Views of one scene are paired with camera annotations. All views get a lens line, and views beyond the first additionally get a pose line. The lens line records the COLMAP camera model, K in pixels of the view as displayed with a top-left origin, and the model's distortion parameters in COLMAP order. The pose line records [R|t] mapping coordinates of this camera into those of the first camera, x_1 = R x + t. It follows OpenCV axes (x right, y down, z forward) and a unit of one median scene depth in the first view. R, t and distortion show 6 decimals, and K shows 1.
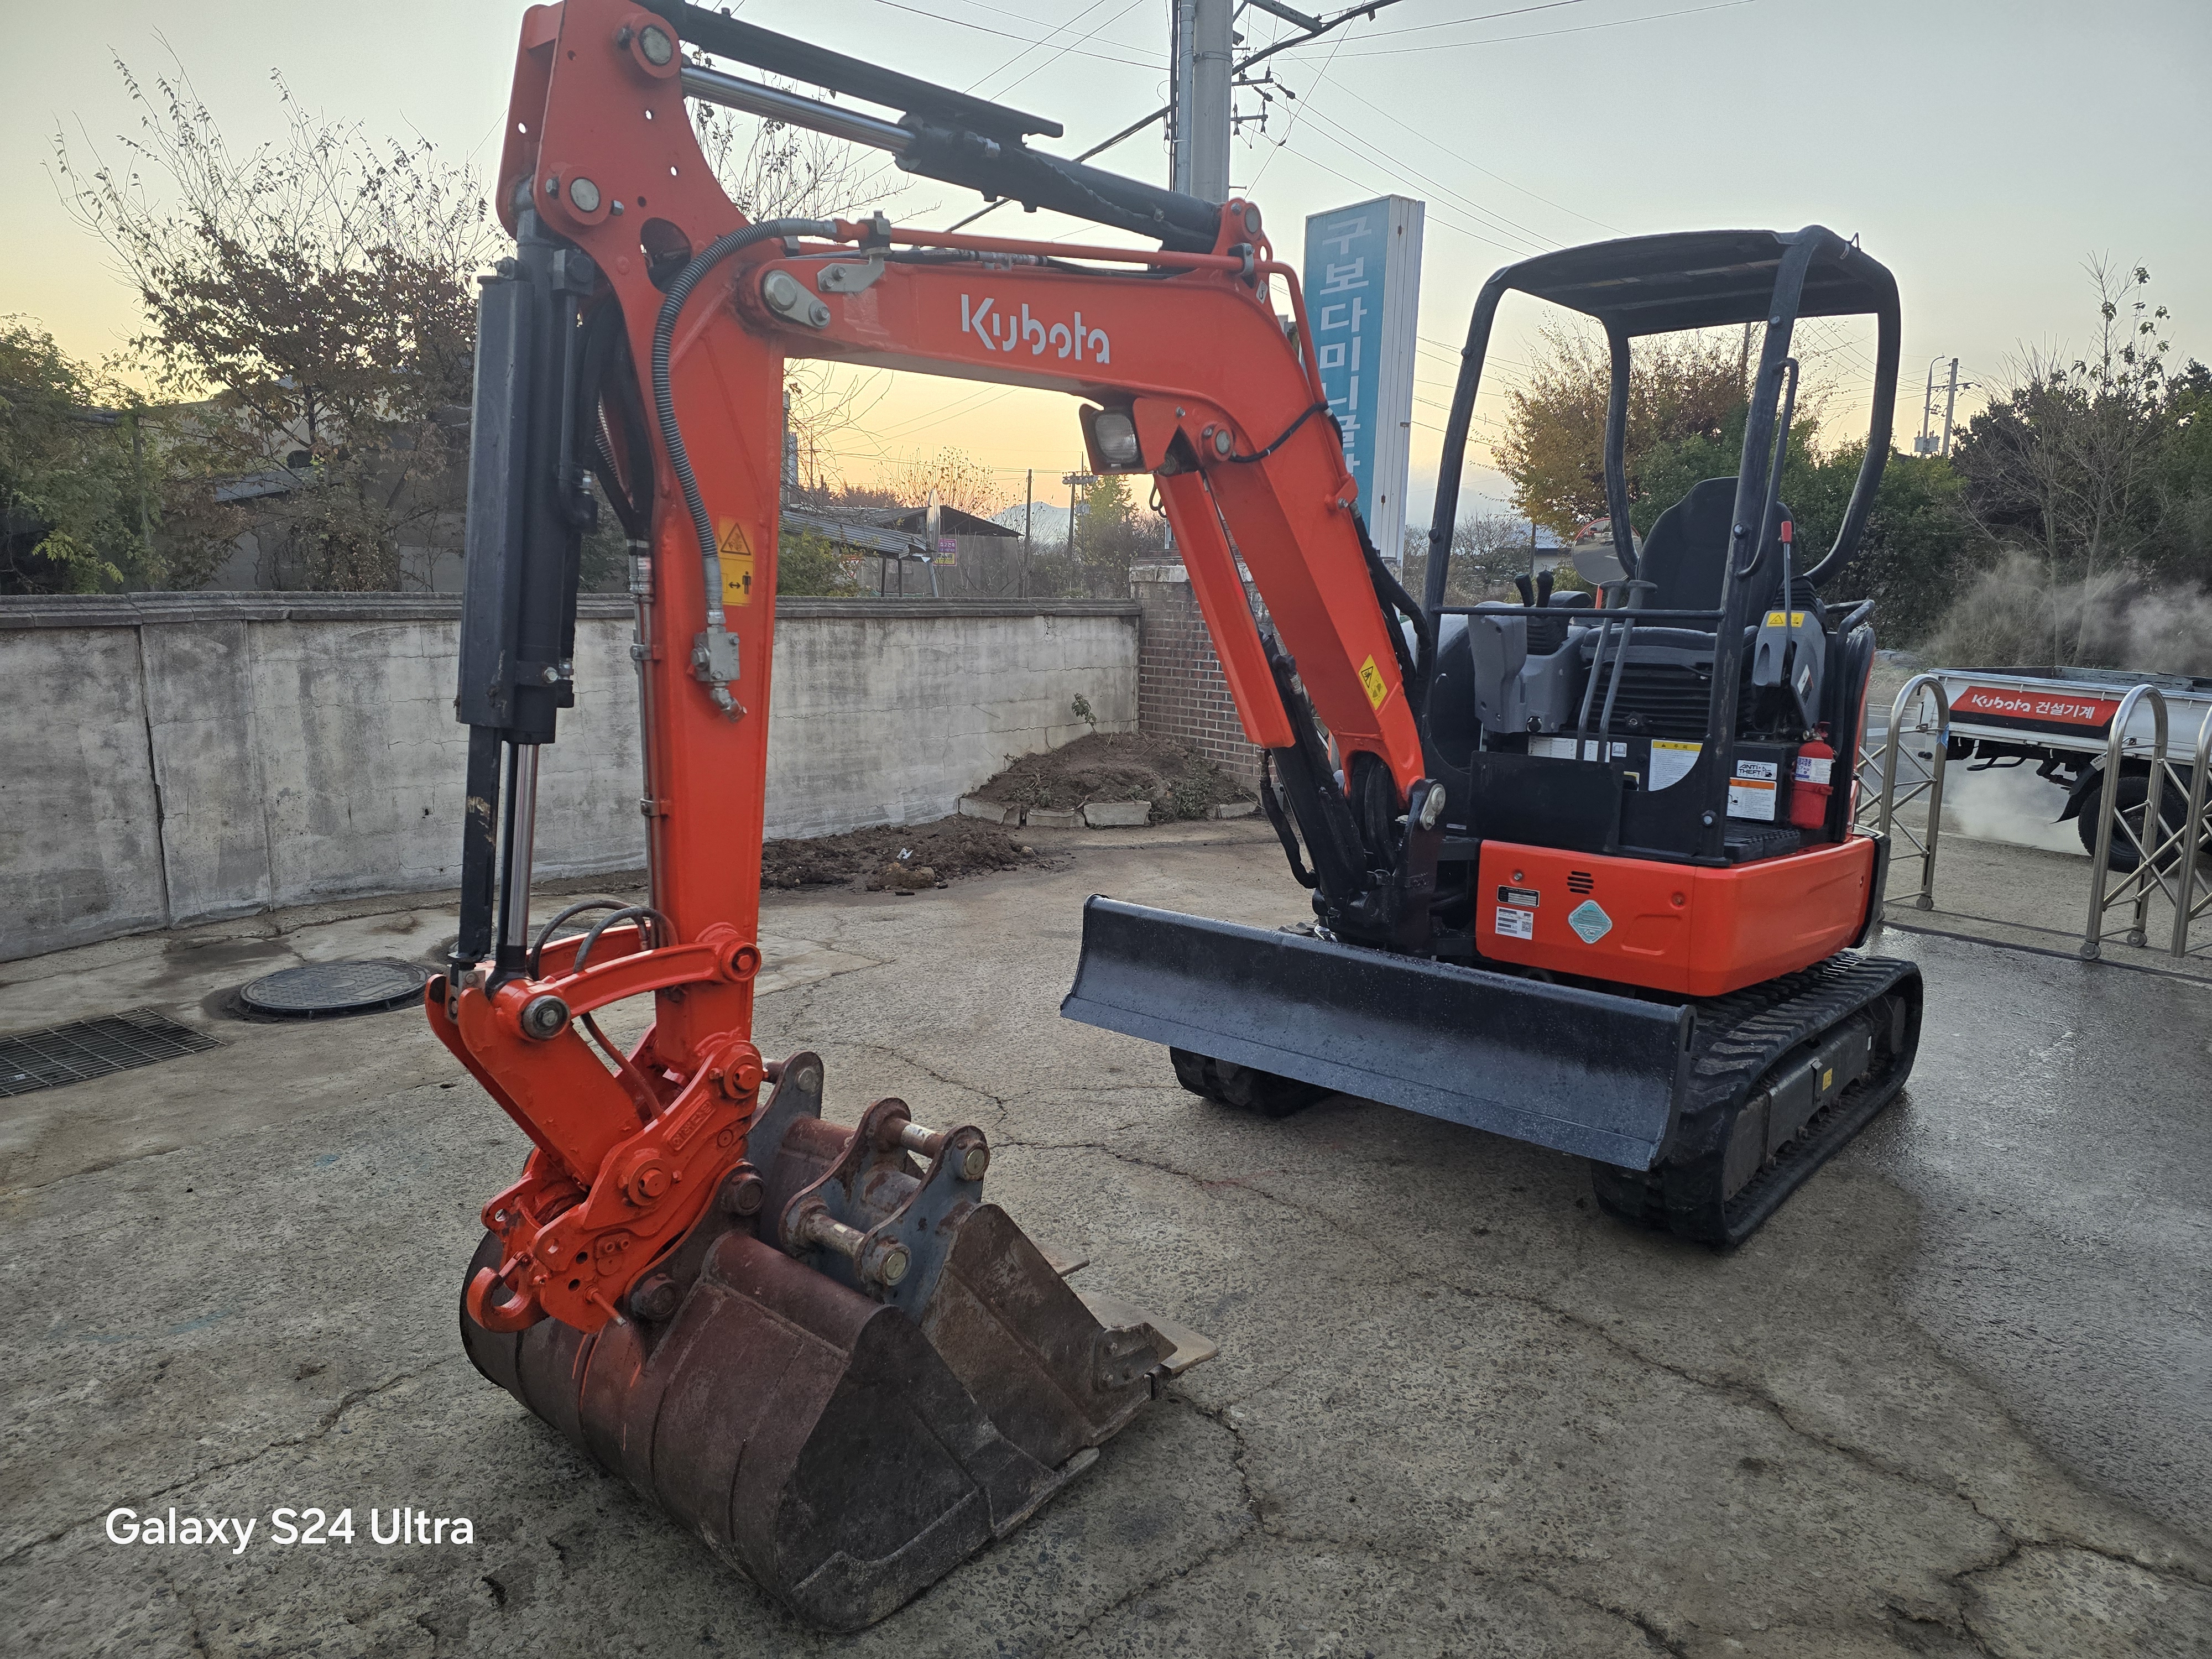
lens RADIAL K [[1464.3, 0, 1105.4], [0, 1464.3, 822.8], [0, 0, 1]] dist [0.083589, -0.083072]
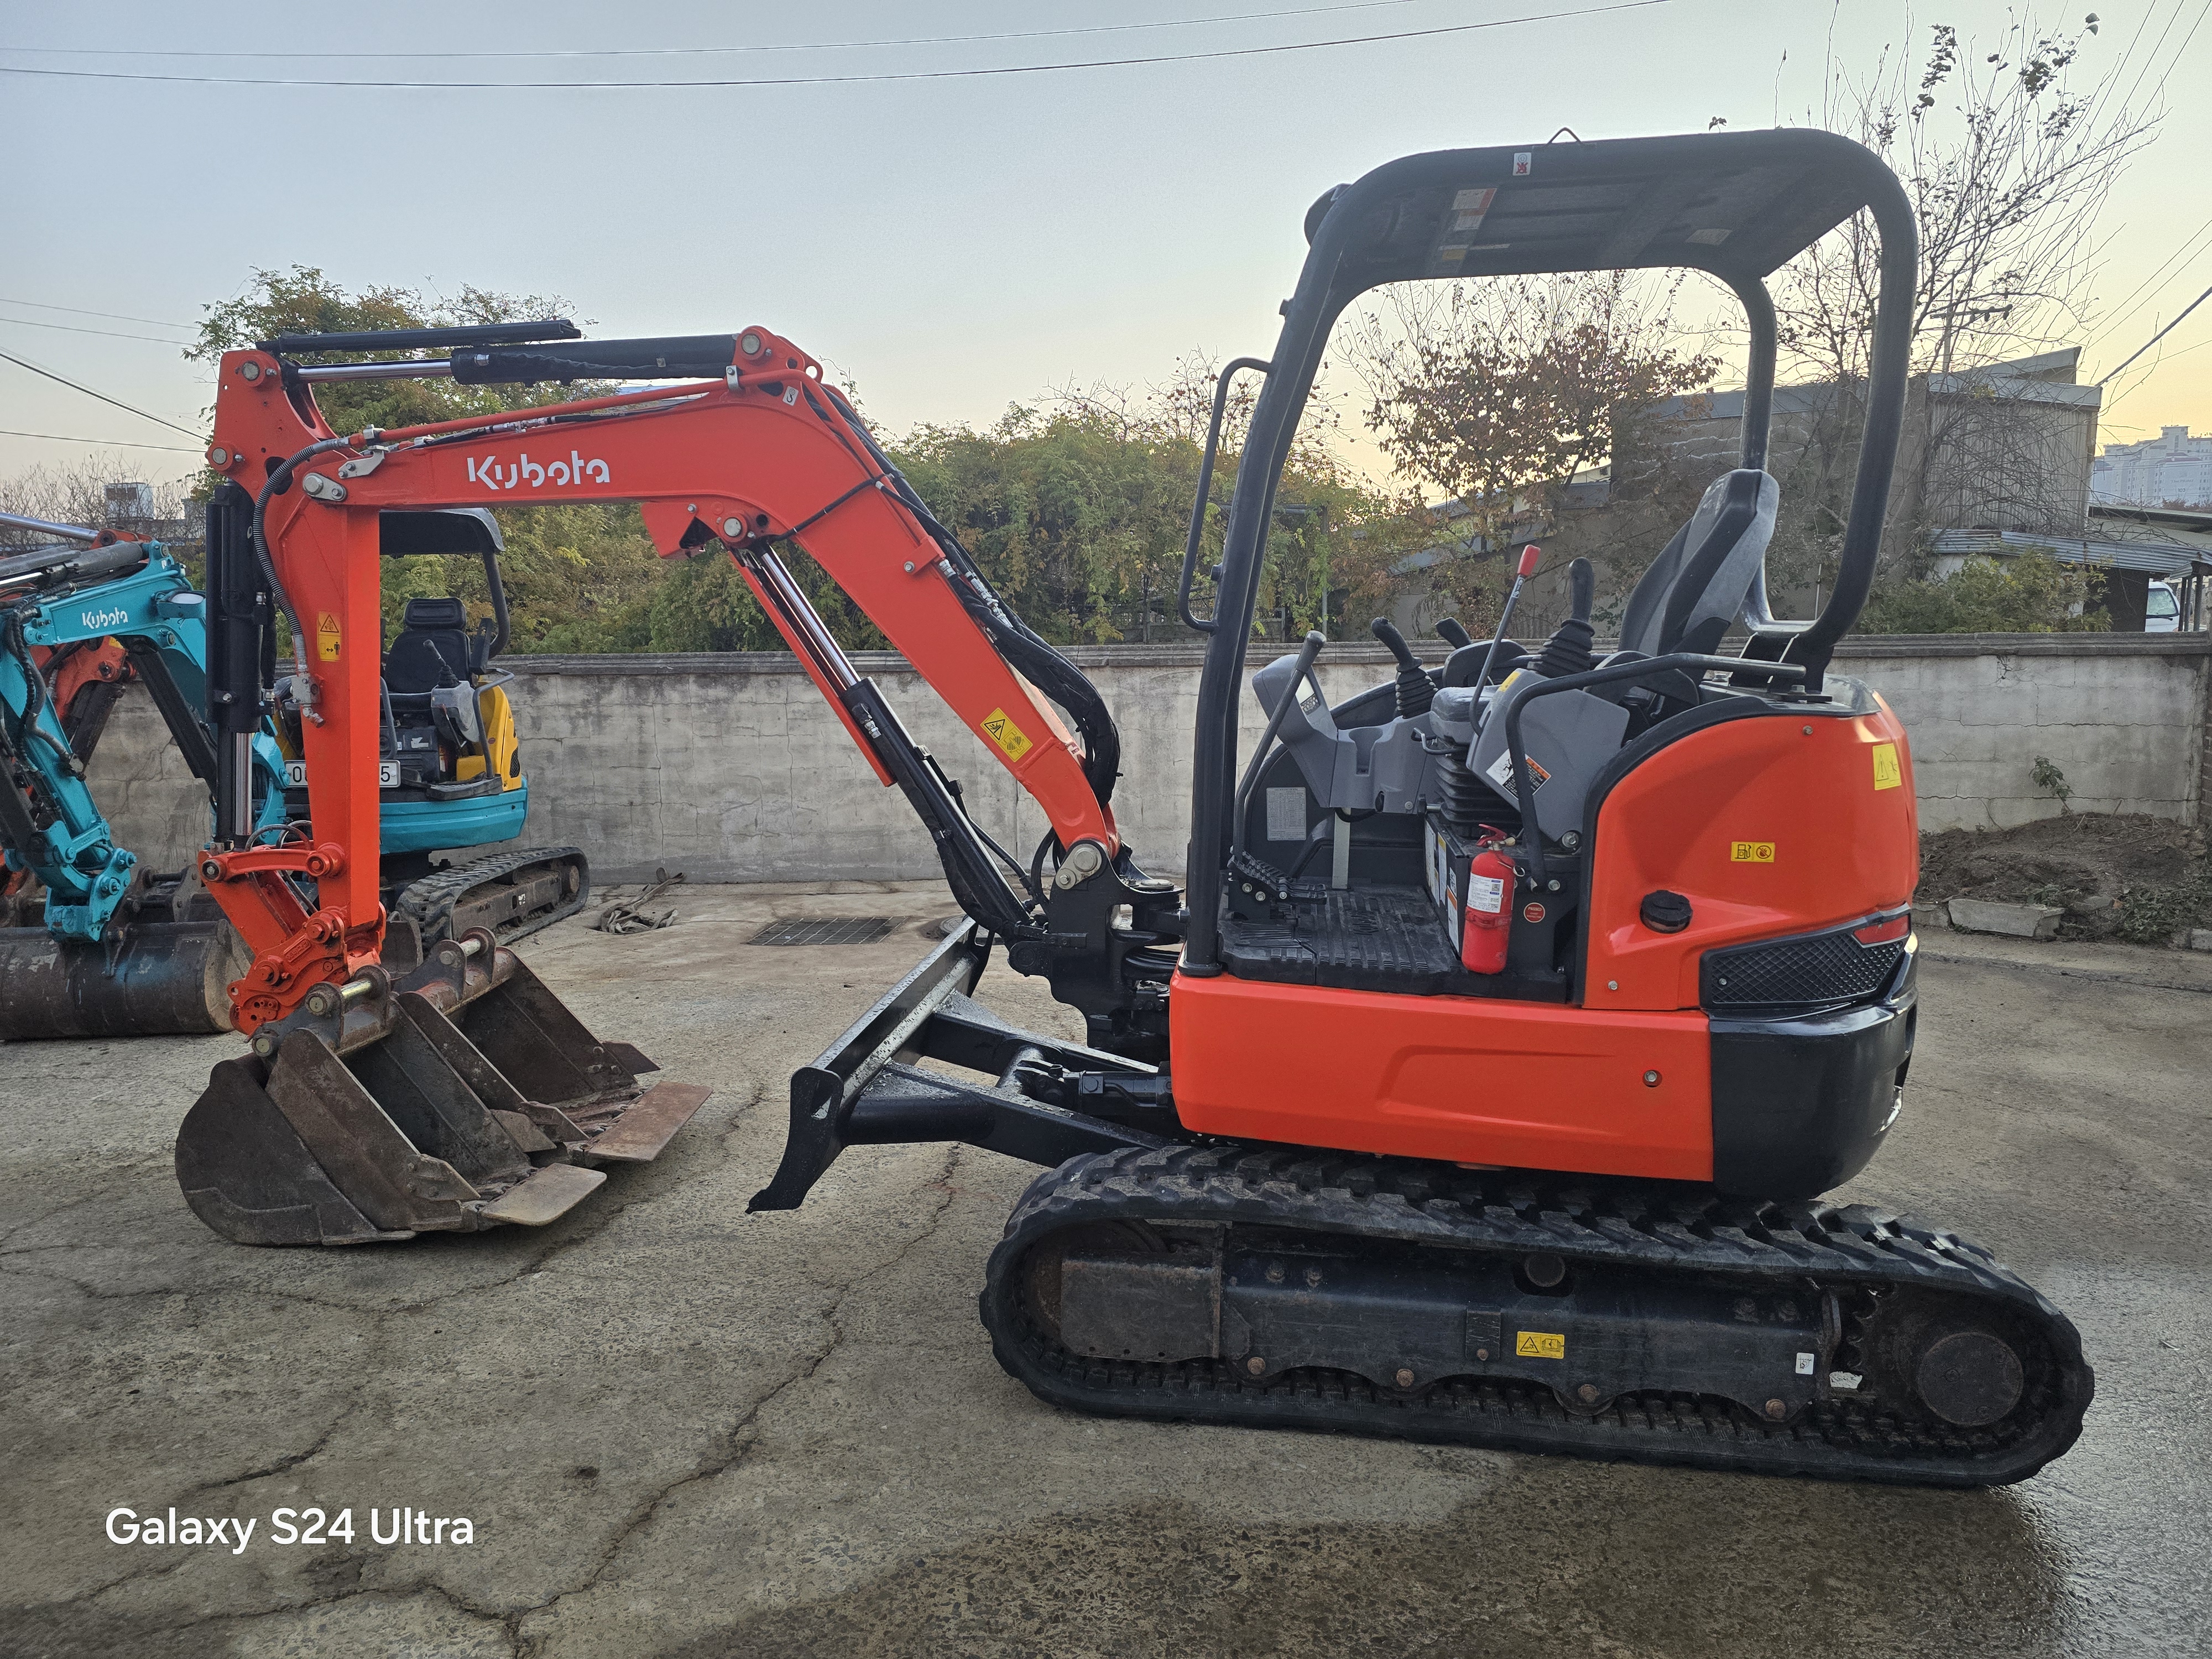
lens RADIAL K [[1446.7, 0, 1099.0], [0, 1446.7, 825.3], [0, 0, 1]] dist [0.089707, -0.080475]
pose [[0.537905, 0.098285, -0.837256, 0.435749], [-0.116820, 0.992289, 0.041432, -0.033707], [0.834872, 0.075522, 0.545239, 0.208236]]
